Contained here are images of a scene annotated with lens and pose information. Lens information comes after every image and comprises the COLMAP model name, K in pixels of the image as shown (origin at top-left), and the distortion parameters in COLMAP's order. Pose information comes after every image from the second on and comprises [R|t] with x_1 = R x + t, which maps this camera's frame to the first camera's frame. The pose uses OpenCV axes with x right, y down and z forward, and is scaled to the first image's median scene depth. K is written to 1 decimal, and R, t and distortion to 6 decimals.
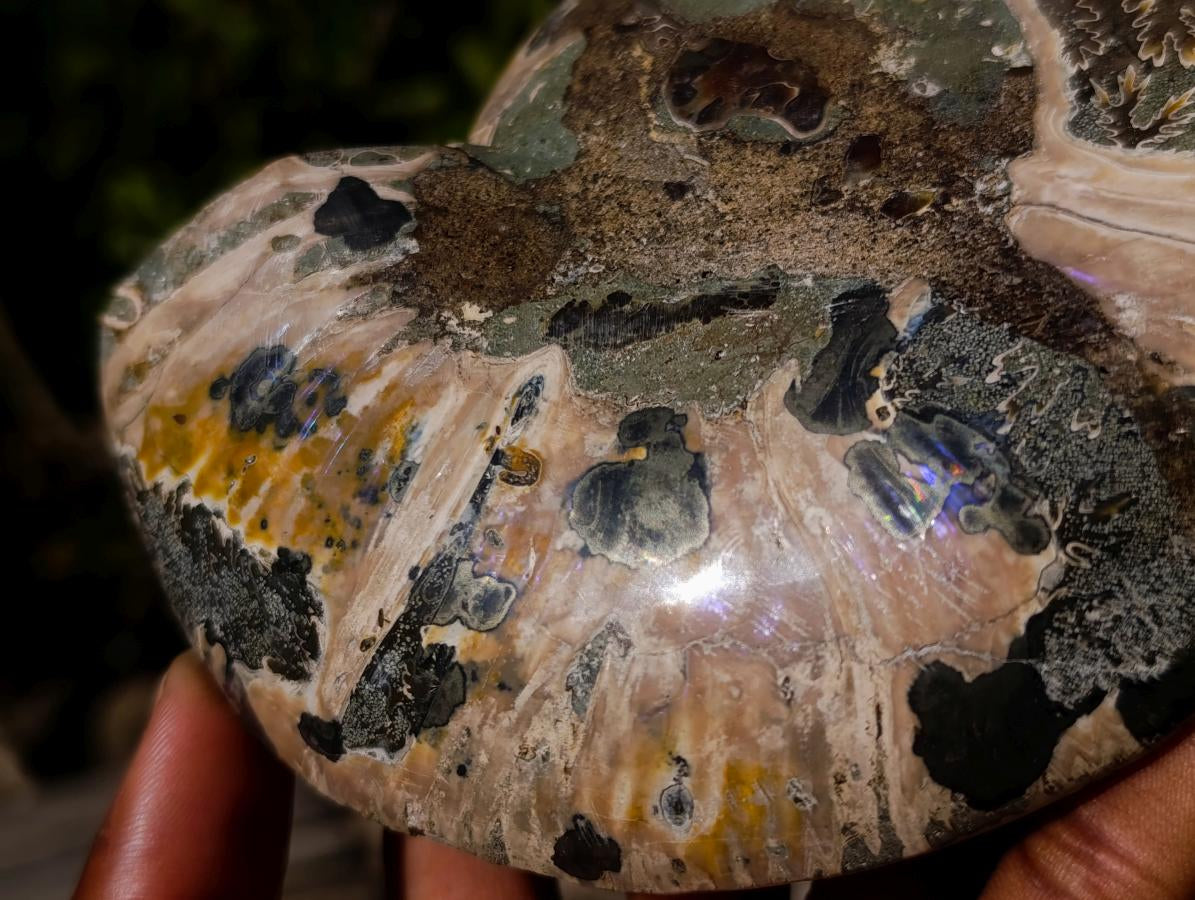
lens RADIAL K [[1797.9, 0, 589.1], [0, 1797.9, 452.5], [0, 0, 1]] dist [-0.001499, 0.000000]
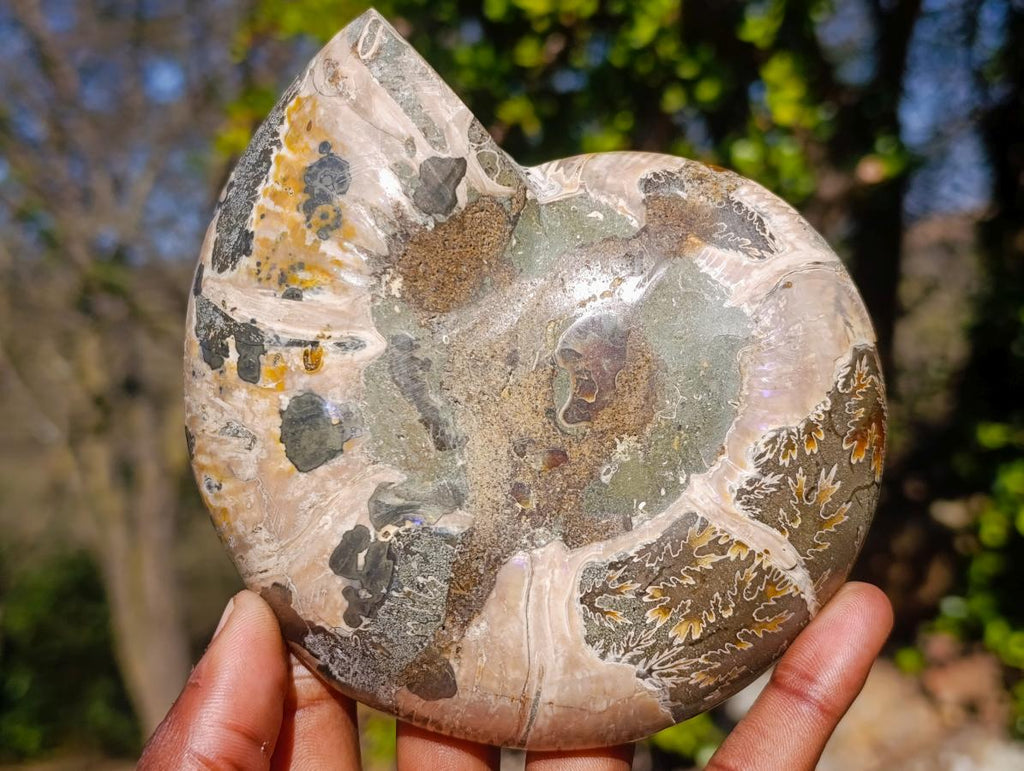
lens RADIAL K [[1502.8, 0, 511.4], [0, 1502.8, 376.6], [0, 0, 1]] dist [0.107979, 0.000000]
pose [[0.432610, 0.881221, 0.190521, -0.234273], [-0.786367, 0.265442, 0.557824, -1.040853], [0.440994, -0.391140, 0.807795, -0.211333]]
